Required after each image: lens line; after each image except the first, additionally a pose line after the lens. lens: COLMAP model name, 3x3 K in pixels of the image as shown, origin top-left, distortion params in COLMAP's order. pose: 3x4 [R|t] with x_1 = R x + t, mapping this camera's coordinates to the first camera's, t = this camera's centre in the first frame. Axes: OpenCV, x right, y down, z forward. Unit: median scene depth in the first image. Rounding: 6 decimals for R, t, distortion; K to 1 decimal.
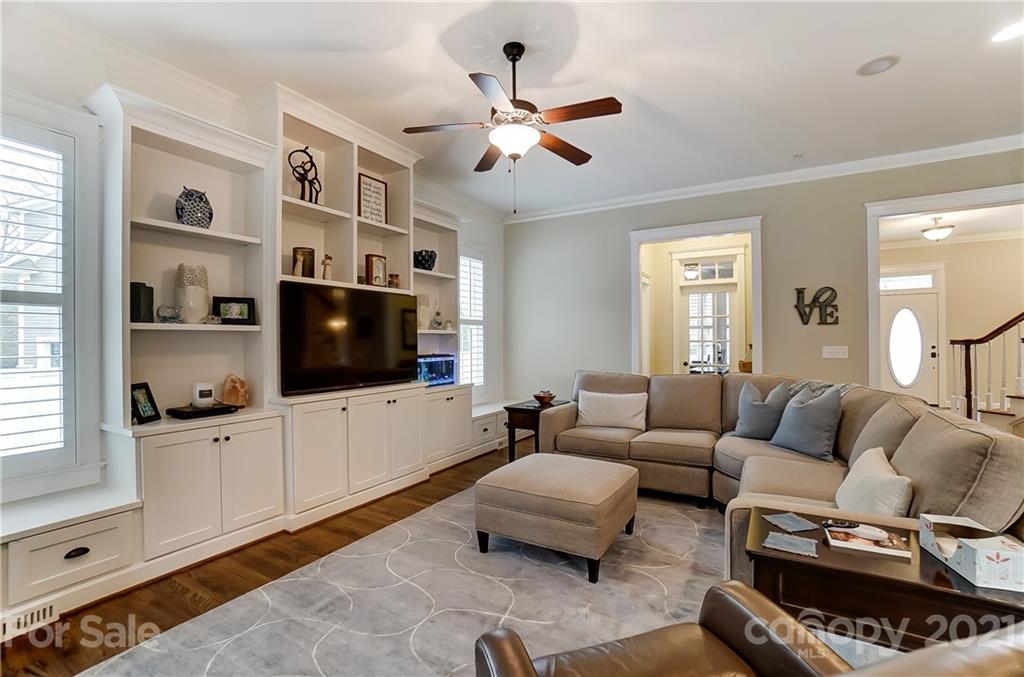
lens RADIAL K [[454.7, 0, 508.0], [0, 454.7, 339.1], [0, 0, 1]] dist [-0.064146, 0.025756]
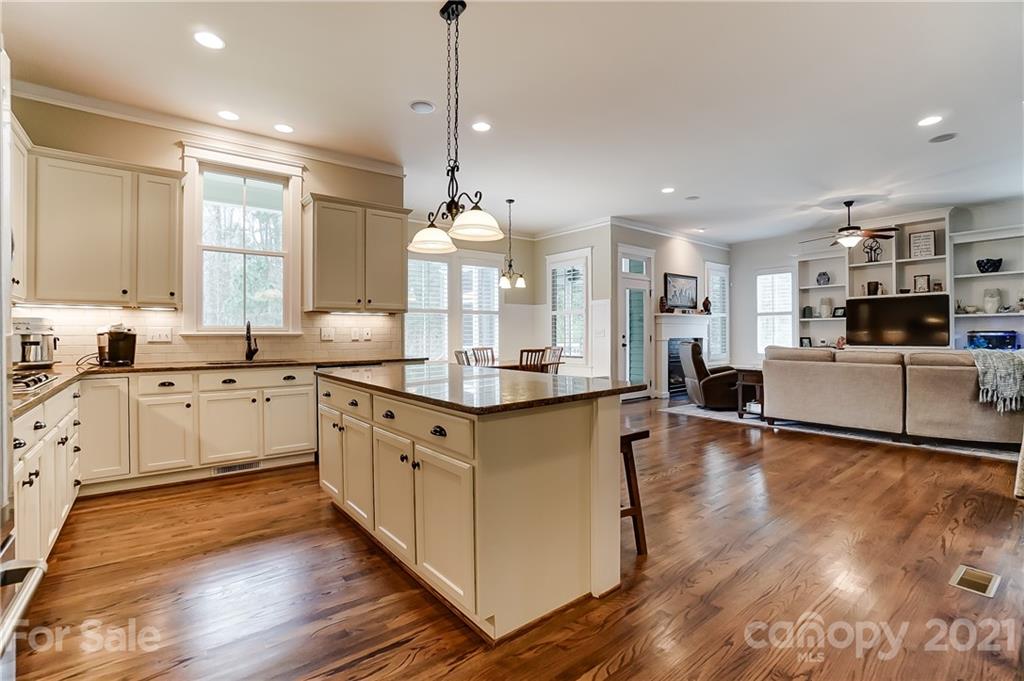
lens RADIAL K [[467.0, 0, 509.4], [0, 467.0, 333.5], [0, 0, 1]] dist [-0.065855, 0.025801]
pose [[-0.357597, 0.006855, -0.933851, 2.236017], [0.011351, 0.999931, 0.002994, 0.028078], [0.933807, -0.009530, -0.357650, 0.109653]]
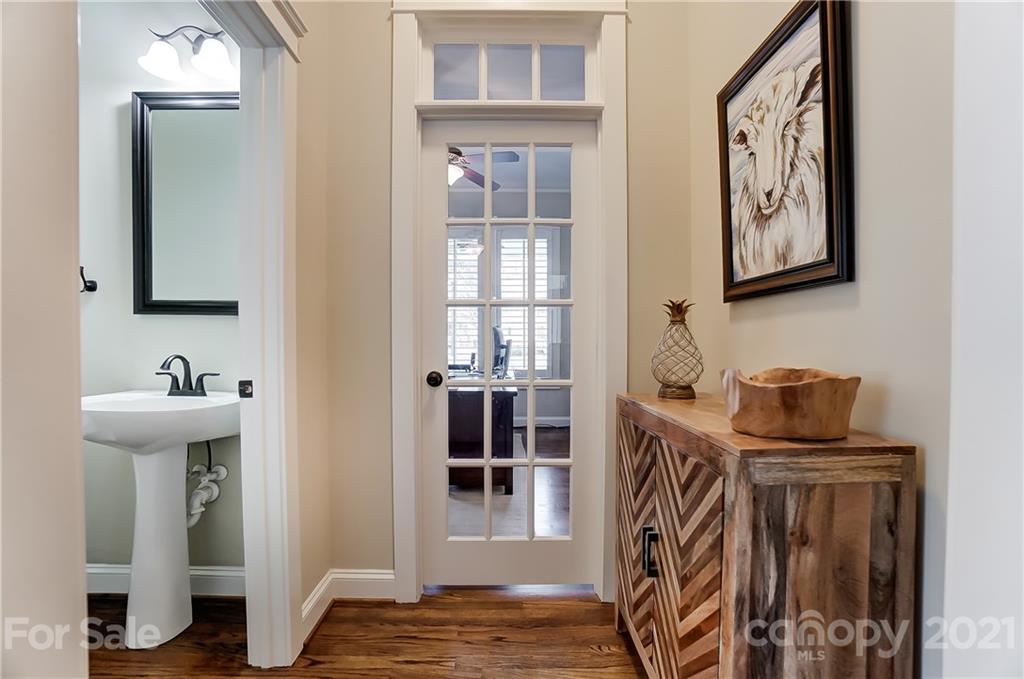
lens RADIAL K [[448.8, 0, 512.0], [0, 448.8, 339.5], [0, 0, 1]] dist [-0.065148, 0.021809]
pose [[0.852749, 0.005478, 0.522292, 0.525635], [-0.008723, 0.999955, 0.003754, 0.050574], [-0.522248, -0.007757, 0.852758, 1.335777]]
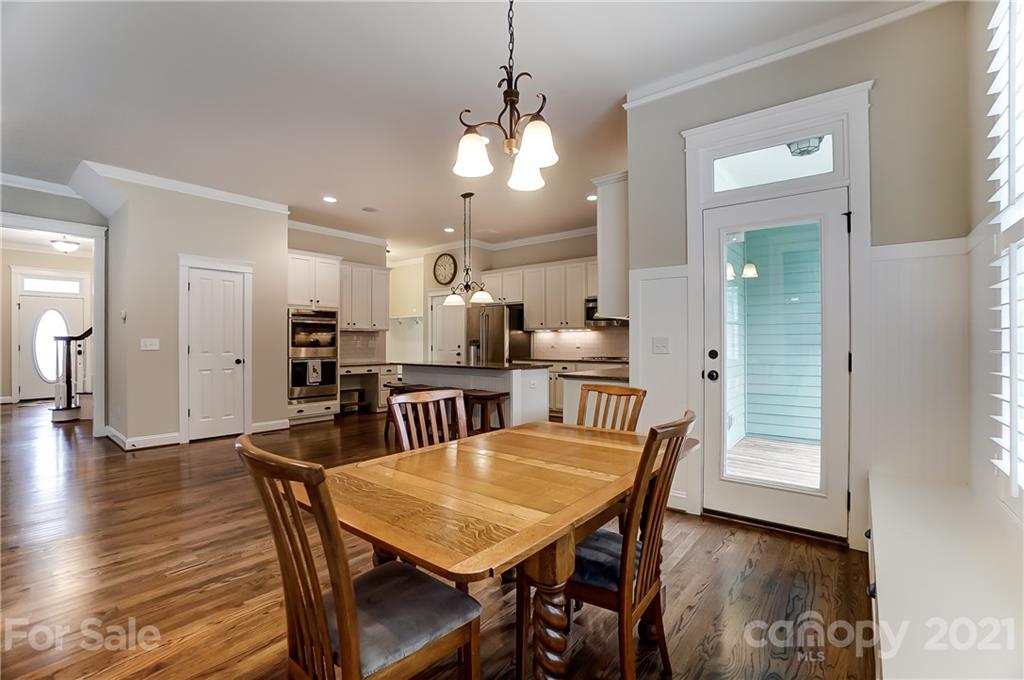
lens RADIAL K [[452.8, 0, 506.1], [0, 452.8, 340.7], [0, 0, 1]] dist [-0.062694, 0.022343]
pose [[0.149480, 0.011203, 0.988701, 0.033180], [-0.003899, 0.999935, -0.010740, 0.032061], [-0.988757, -0.002249, 0.149514, -0.610749]]
